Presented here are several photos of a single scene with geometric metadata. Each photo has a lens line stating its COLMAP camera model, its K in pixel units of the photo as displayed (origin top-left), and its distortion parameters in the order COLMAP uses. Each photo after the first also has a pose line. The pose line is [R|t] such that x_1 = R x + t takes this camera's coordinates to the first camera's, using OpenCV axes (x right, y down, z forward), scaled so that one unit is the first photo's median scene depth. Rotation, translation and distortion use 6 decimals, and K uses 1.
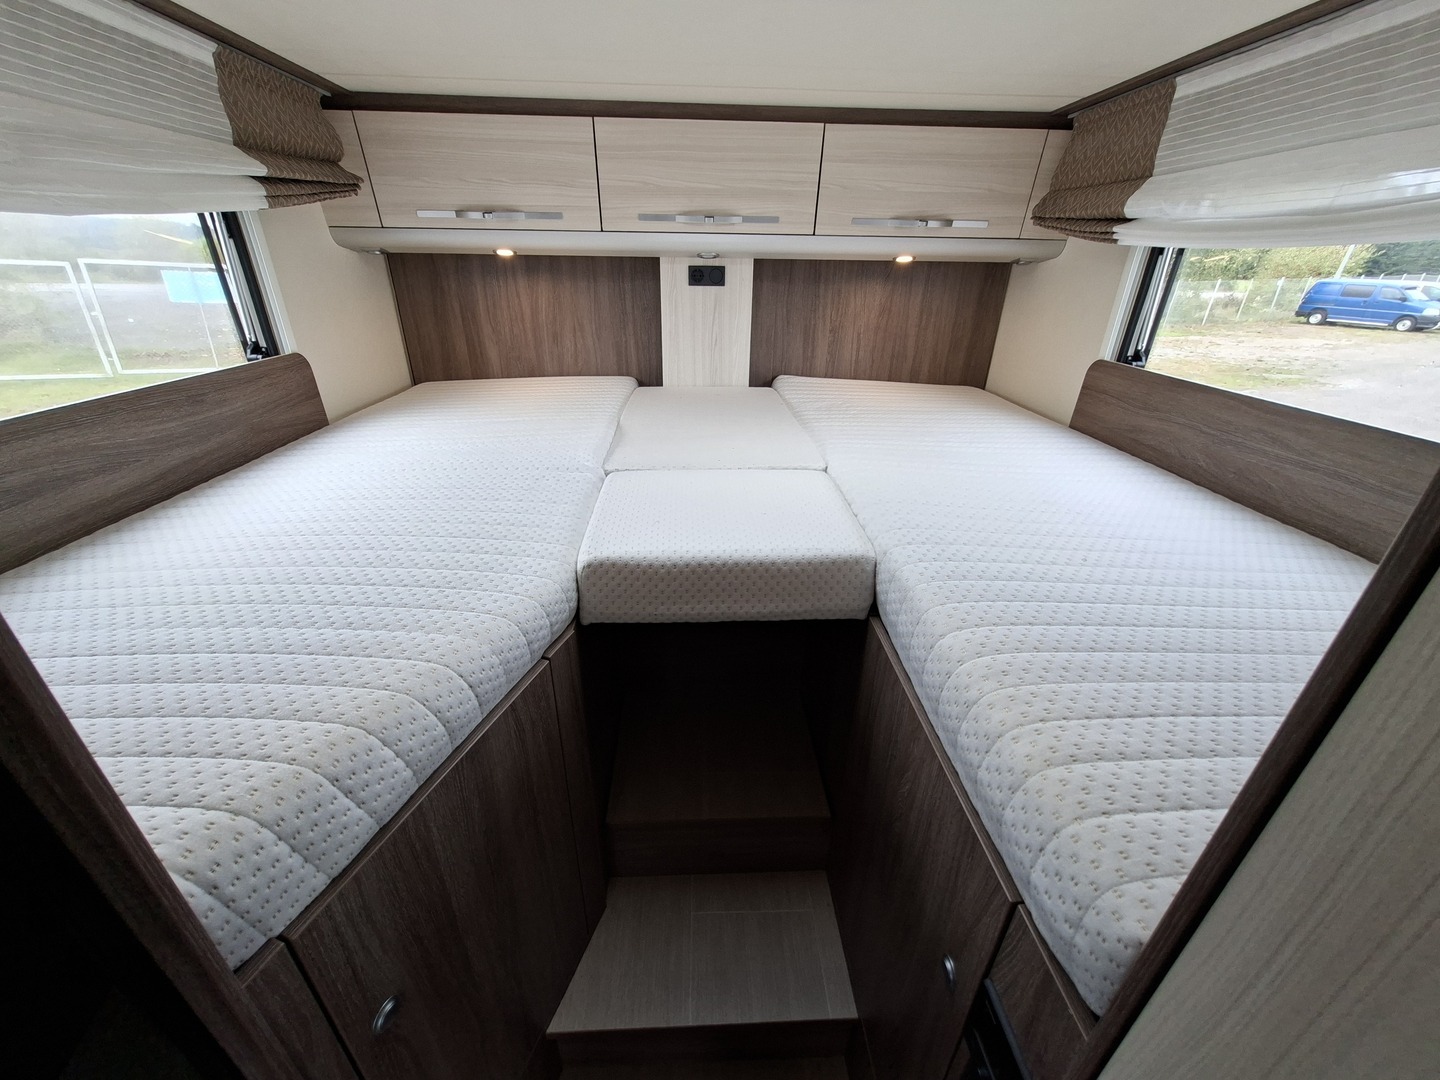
lens RADIAL K [[566.6, 0, 716.8], [0, 566.6, 539.4], [0, 0, 1]] dist [-0.000844, -0.000513]
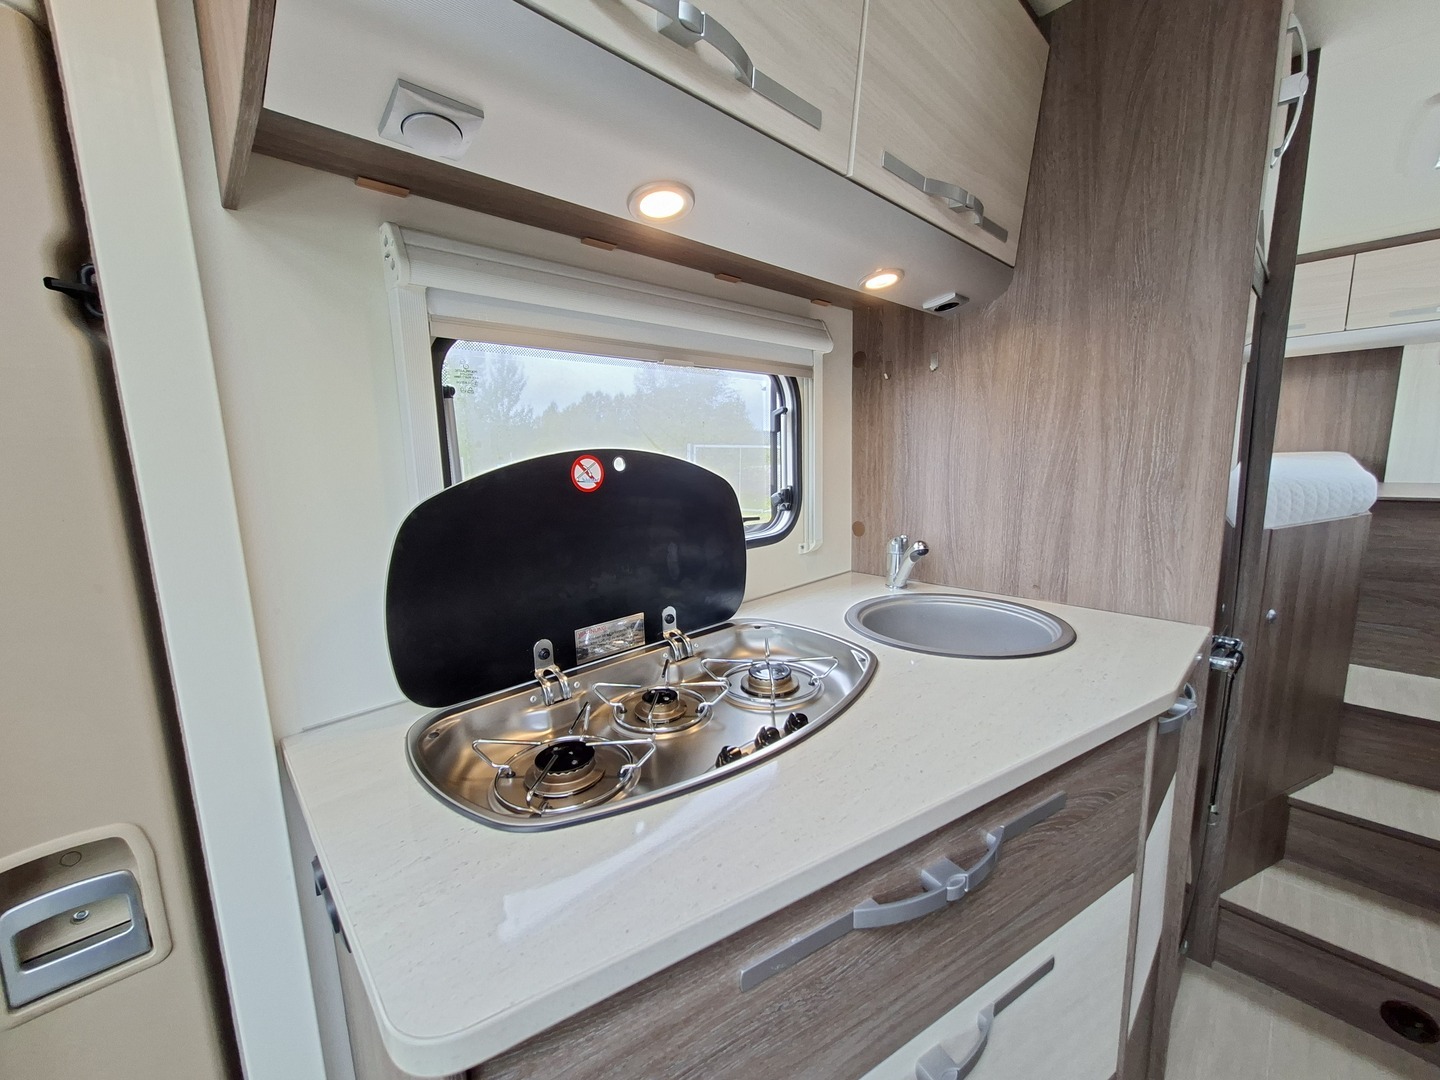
lens RADIAL K [[565.1, 0, 716.9], [0, 565.1, 539.1], [0, 0, 1]] dist [-0.002345, -0.000350]
pose [[0.653145, 0.081244, -0.752862, -0.148033], [-0.300884, 0.940216, -0.159569, 0.602201], [0.694889, 0.330745, 0.638542, -0.735970]]
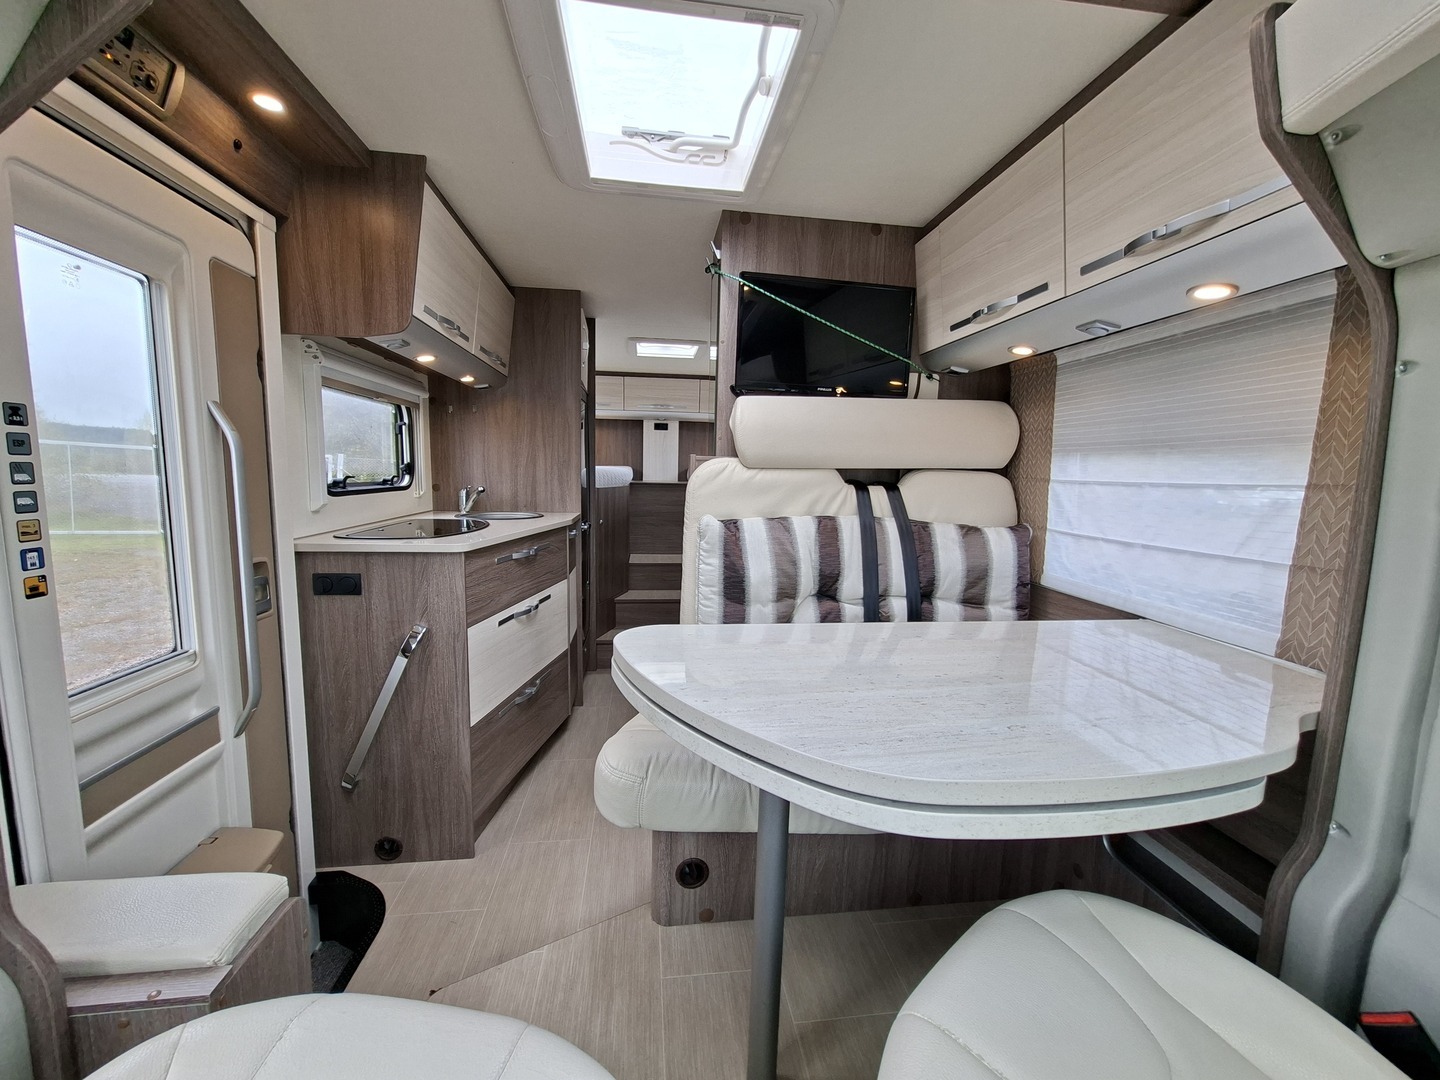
lens RADIAL K [[566.6, 0, 716.8], [0, 566.6, 539.4], [0, 0, 1]] dist [-0.000844, -0.000513]
pose [[0.996695, -0.002132, 0.081204, 0.031419], [0.028586, 0.944918, -0.326055, 1.102490], [-0.076036, 0.327299, 0.941857, -1.634996]]
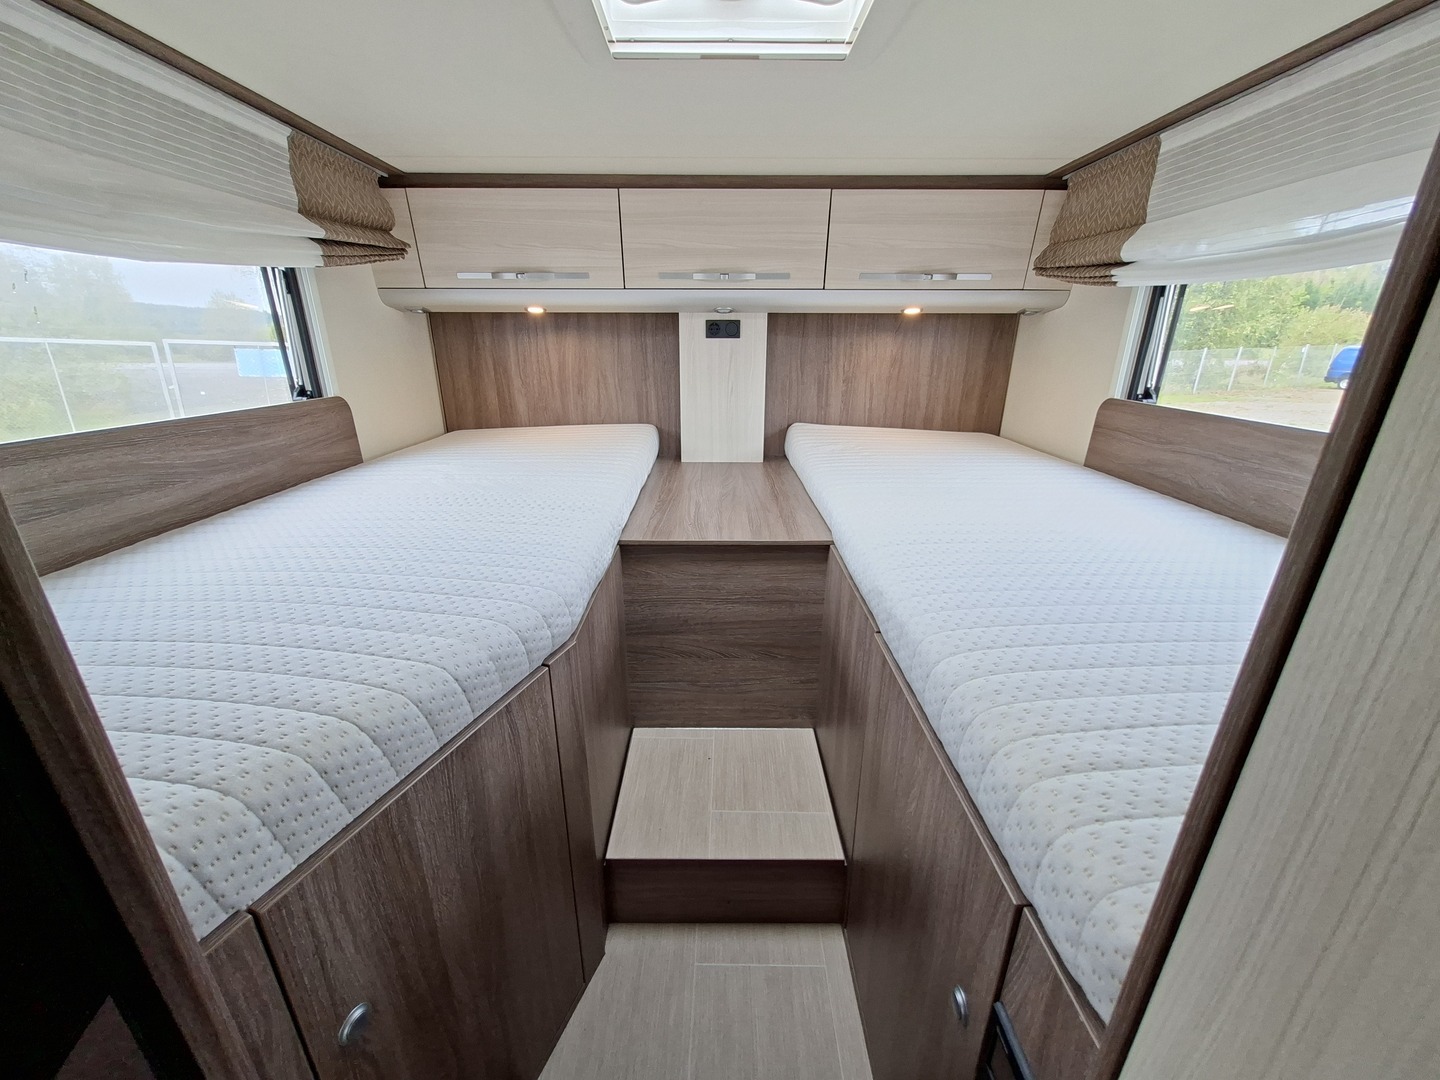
lens RADIAL K [[565.1, 0, 716.9], [0, 565.1, 539.1], [0, 0, 1]] dist [-0.002345, -0.000350]
pose [[0.998926, 0.002962, -0.046229, 0.025364], [-0.008247, 0.993382, -0.114565, 0.054568], [0.045583, 0.114823, 0.992340, -0.000835]]
